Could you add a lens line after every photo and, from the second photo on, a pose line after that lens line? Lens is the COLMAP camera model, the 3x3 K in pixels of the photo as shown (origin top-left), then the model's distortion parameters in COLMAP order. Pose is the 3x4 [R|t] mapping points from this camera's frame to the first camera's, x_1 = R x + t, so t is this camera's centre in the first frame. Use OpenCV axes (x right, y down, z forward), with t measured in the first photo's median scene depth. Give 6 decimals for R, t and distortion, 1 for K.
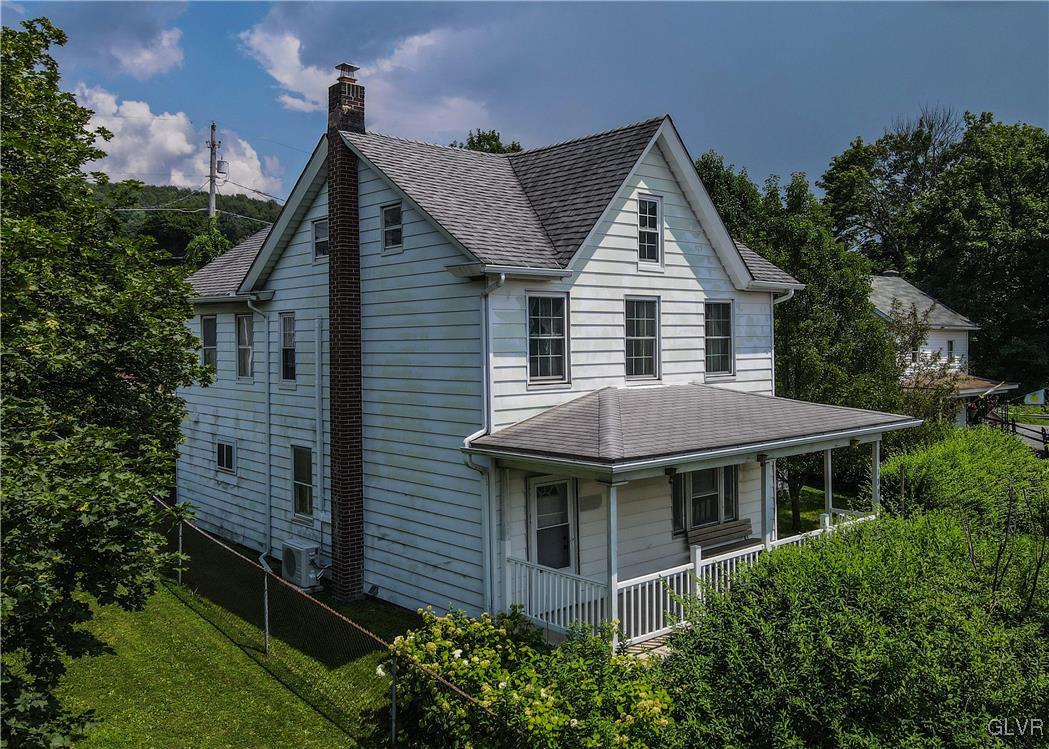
lens RADIAL K [[899.2, 0, 528.3], [0, 899.2, 372.3], [0, 0, 1]] dist [0.014186, 0.015673]
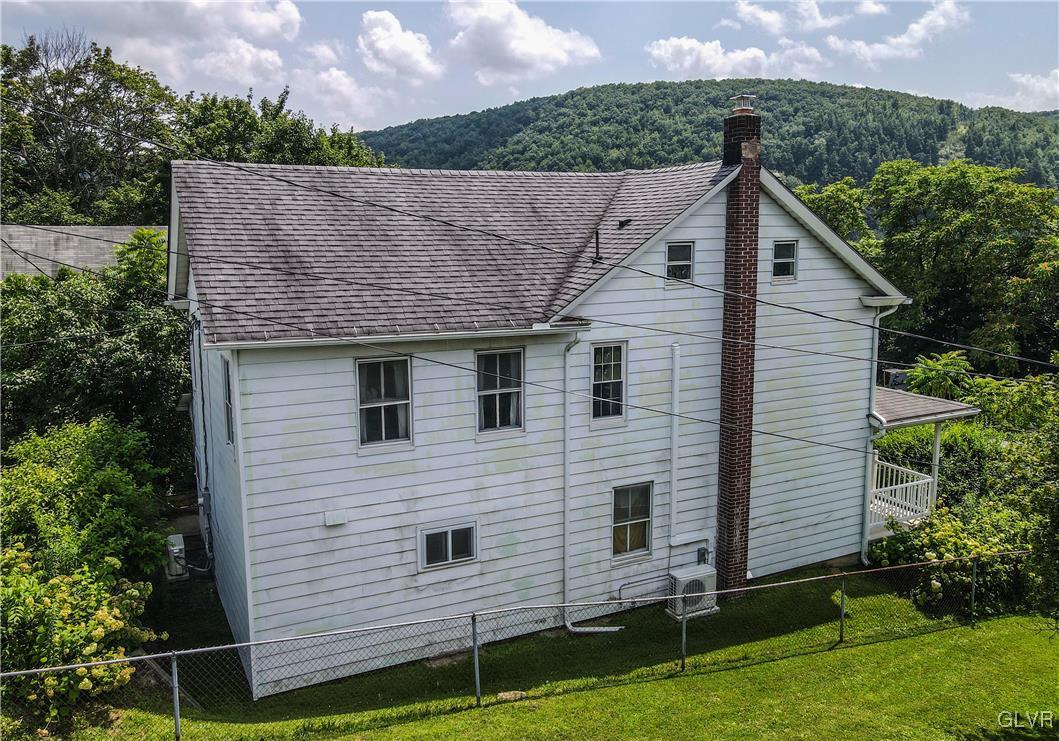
lens RADIAL K [[826.1, 0, 526.5], [0, 826.1, 366.8], [0, 0, 1]] dist [0.006071, 0.020752]
pose [[0.261574, -0.160652, 0.951720, -1.051125], [0.036993, 0.986995, 0.156439, -0.170129], [-0.964474, -0.005714, 0.264115, 0.864825]]
